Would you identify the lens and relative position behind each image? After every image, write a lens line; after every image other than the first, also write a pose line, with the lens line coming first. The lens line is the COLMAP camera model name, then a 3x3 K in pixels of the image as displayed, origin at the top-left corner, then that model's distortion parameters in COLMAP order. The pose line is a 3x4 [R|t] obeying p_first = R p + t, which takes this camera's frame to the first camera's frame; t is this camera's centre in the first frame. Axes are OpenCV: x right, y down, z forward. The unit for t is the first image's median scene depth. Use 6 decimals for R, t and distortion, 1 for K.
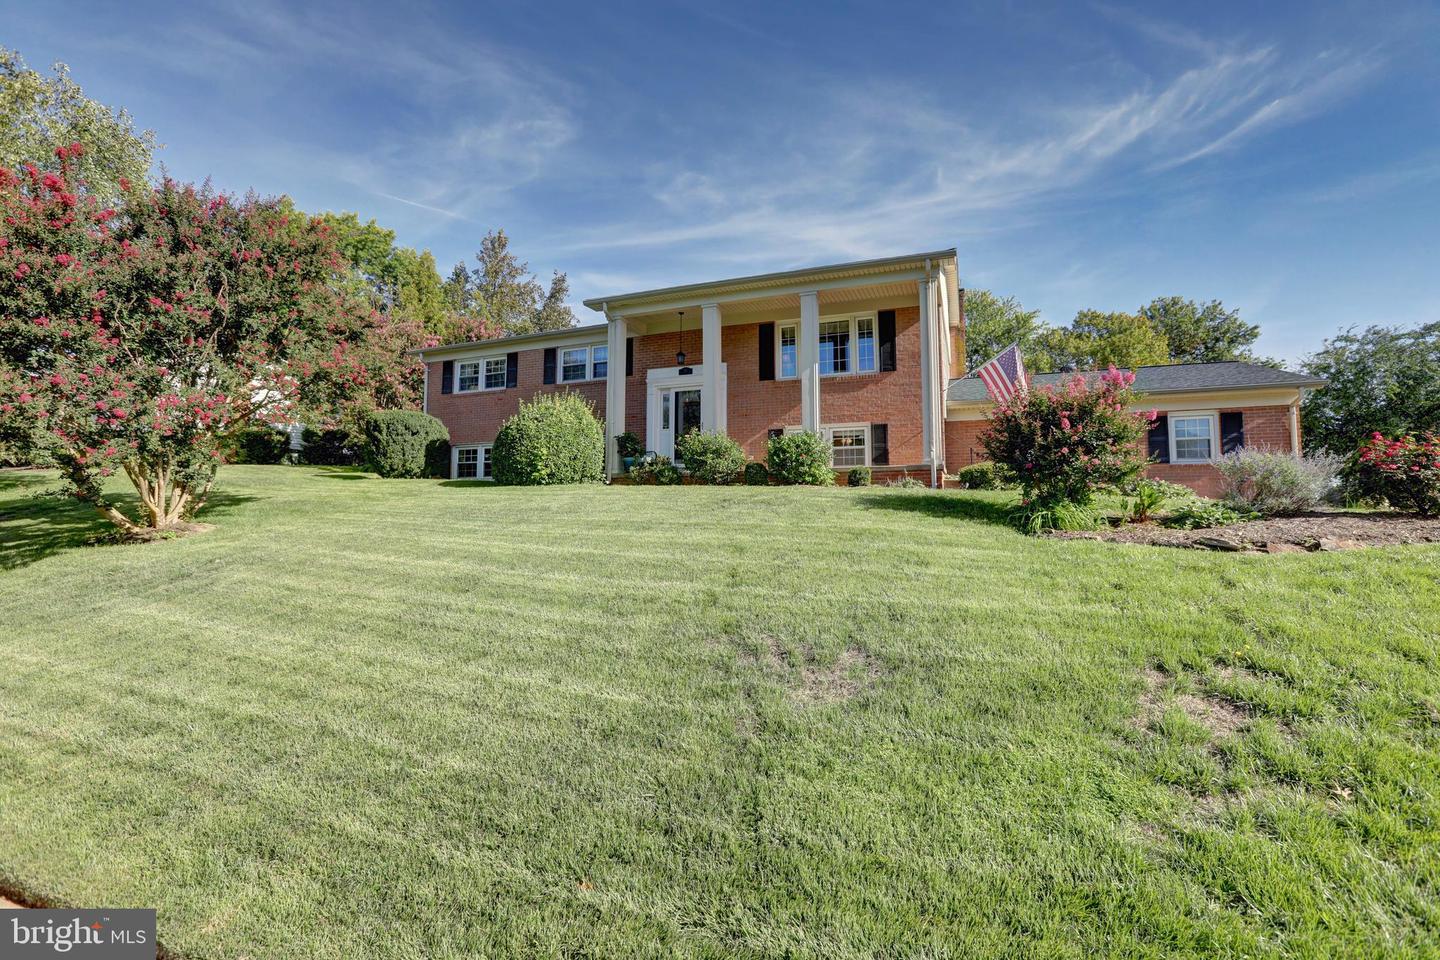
lens RADIAL K [[655.0, 0, 721.0], [0, 655.0, 474.9], [0, 0, 1]] dist [-0.075383, 0.031682]
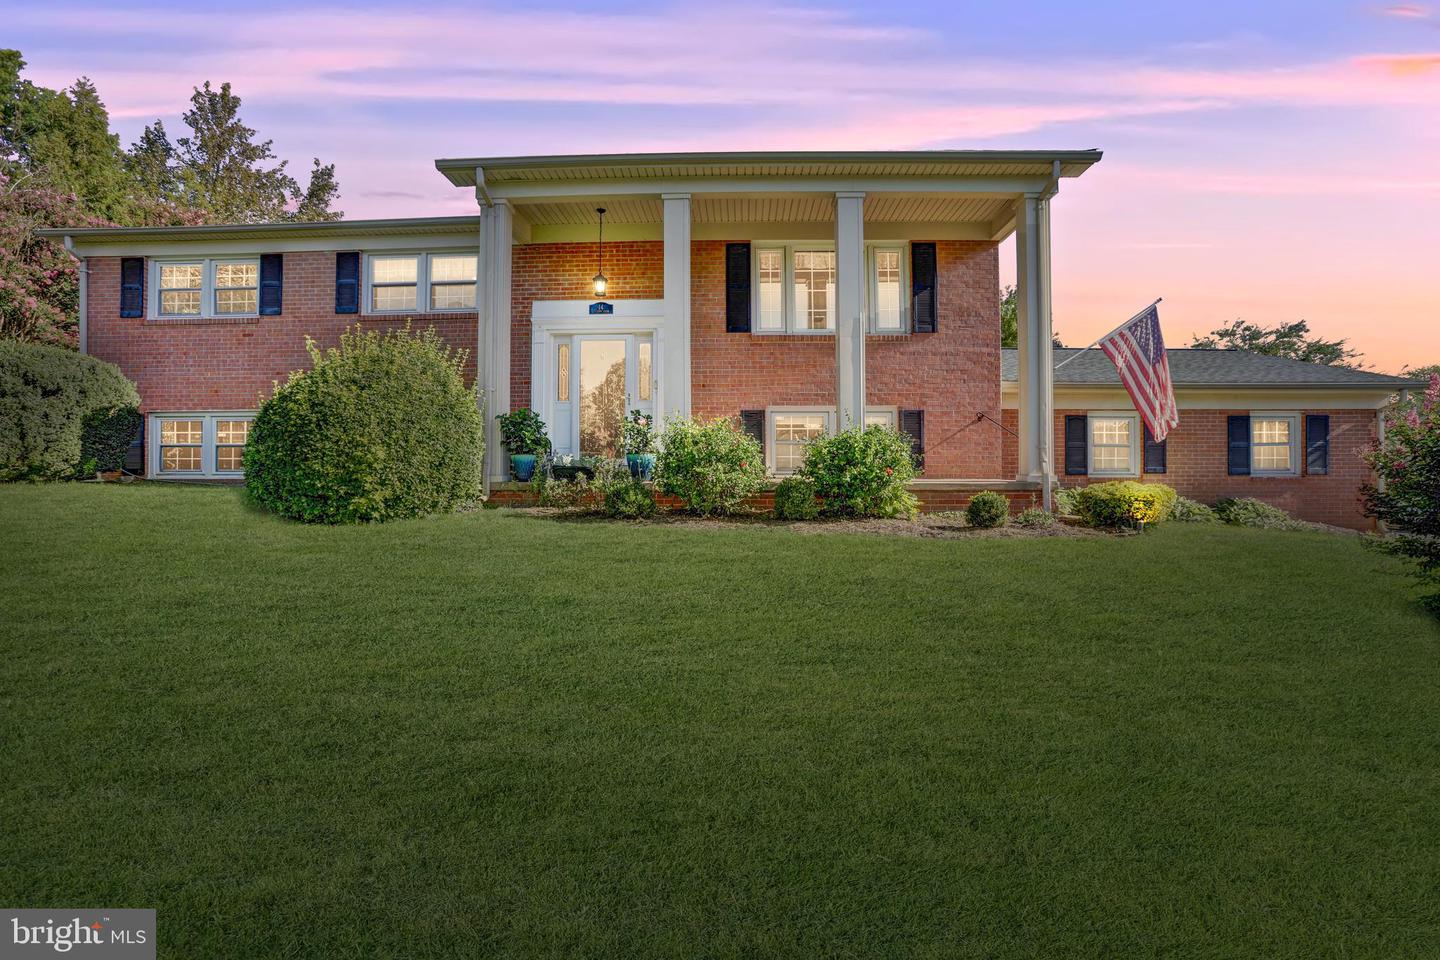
lens RADIAL K [[655.0, 0, 721.0], [0, 655.0, 474.9], [0, 0, 1]] dist [-0.075383, 0.031682]
pose [[0.942673, -0.000626, 0.333718, -0.143622], [-0.021701, 0.997767, 0.063171, -0.041022], [-0.333012, -0.066792, 0.940554, 0.355551]]
